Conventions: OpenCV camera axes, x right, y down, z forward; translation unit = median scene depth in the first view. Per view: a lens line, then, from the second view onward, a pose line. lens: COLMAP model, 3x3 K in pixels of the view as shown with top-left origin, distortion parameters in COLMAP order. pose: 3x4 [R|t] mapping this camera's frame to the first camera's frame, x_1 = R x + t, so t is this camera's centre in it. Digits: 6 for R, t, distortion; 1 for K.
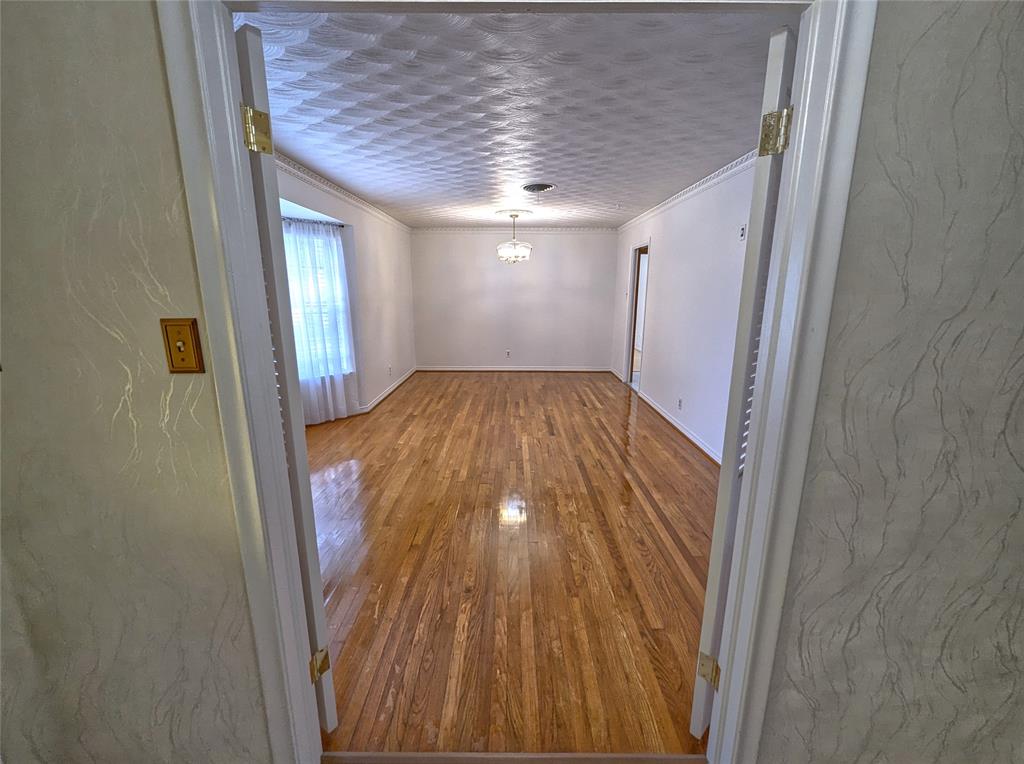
lens RADIAL K [[432.6, 0, 512.0], [0, 432.6, 382.0], [0, 0, 1]] dist [-0.000029, -0.000069]
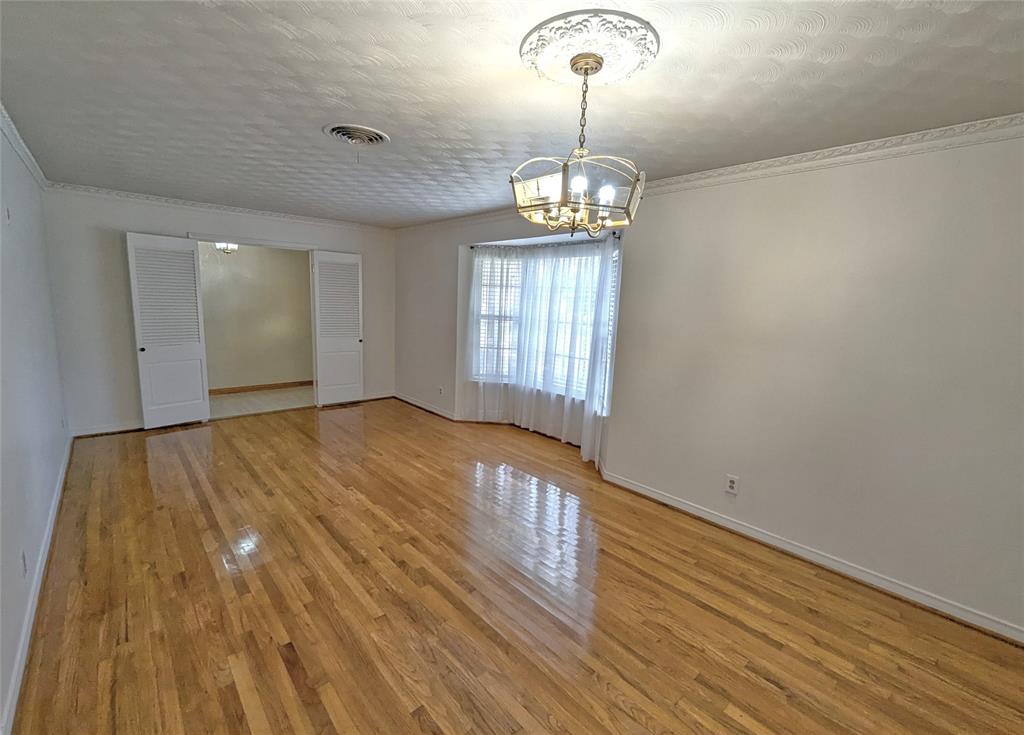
lens RADIAL K [[451.4, 0, 512.0], [0, 451.4, 367.5], [0, 0, 1]] dist [-0.000541, -0.000045]
pose [[-0.747485, 0.072200, -0.660344, 0.333829], [-0.176685, 0.936659, 0.302412, -0.381351], [0.640351, 0.342721, -0.687382, 1.676165]]
